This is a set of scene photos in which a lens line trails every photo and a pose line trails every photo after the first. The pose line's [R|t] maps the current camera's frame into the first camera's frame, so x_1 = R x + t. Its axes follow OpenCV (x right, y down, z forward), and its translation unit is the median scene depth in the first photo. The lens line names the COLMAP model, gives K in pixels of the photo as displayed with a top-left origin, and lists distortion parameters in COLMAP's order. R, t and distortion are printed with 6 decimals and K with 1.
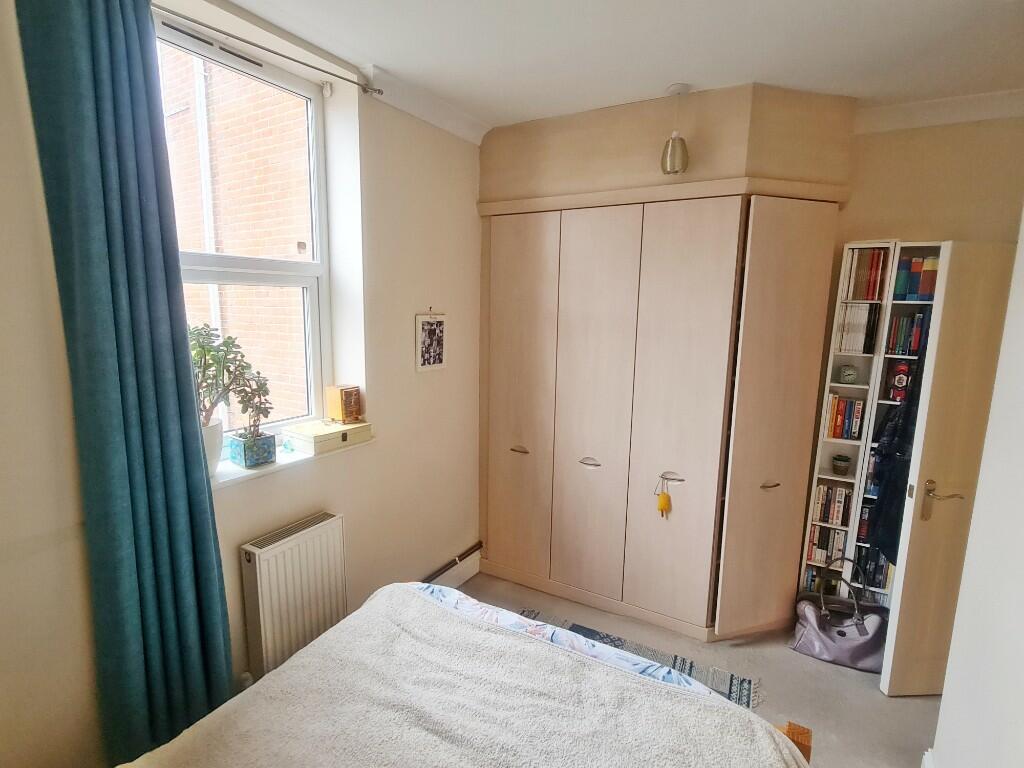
lens RADIAL K [[527.9, 0, 511.7], [0, 527.9, 386.5], [0, 0, 1]] dist [-0.001658, 0.000045]
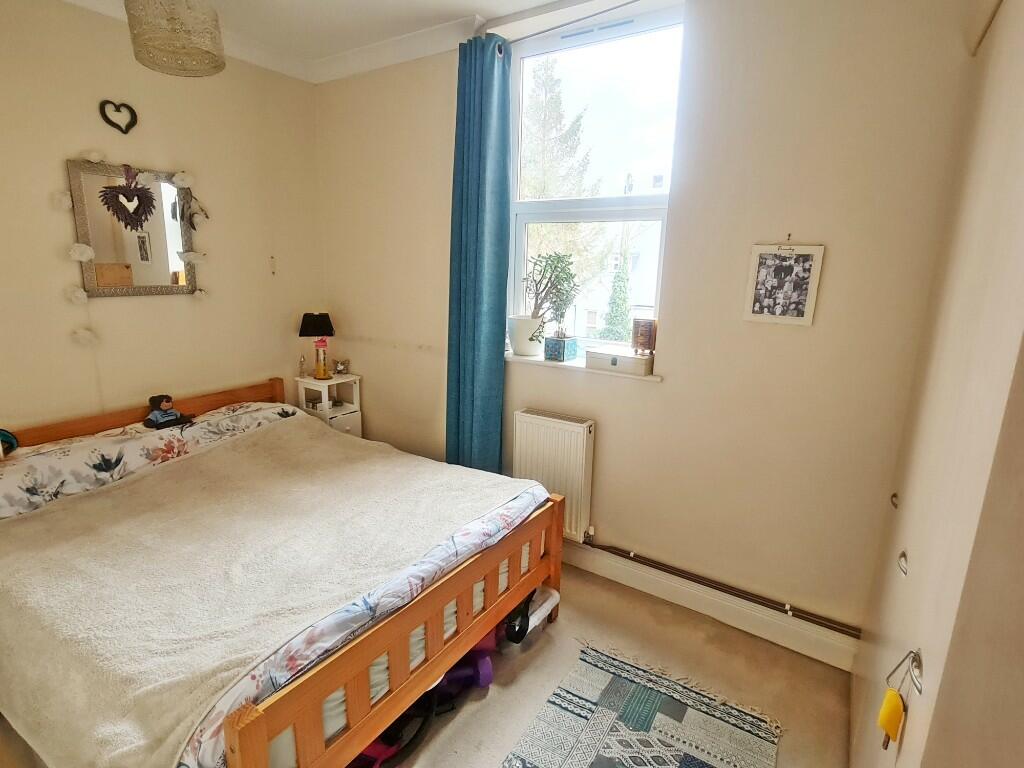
lens RADIAL K [[527.9, 0, 509.8], [0, 527.9, 381.6], [0, 0, 1]] dist [-0.001658, 0.000045]
pose [[-0.046756, 0.198418, -0.979002, 0.598200], [-0.182823, 0.961819, 0.203667, -0.034857], [0.982033, 0.188507, -0.008696, 0.671020]]
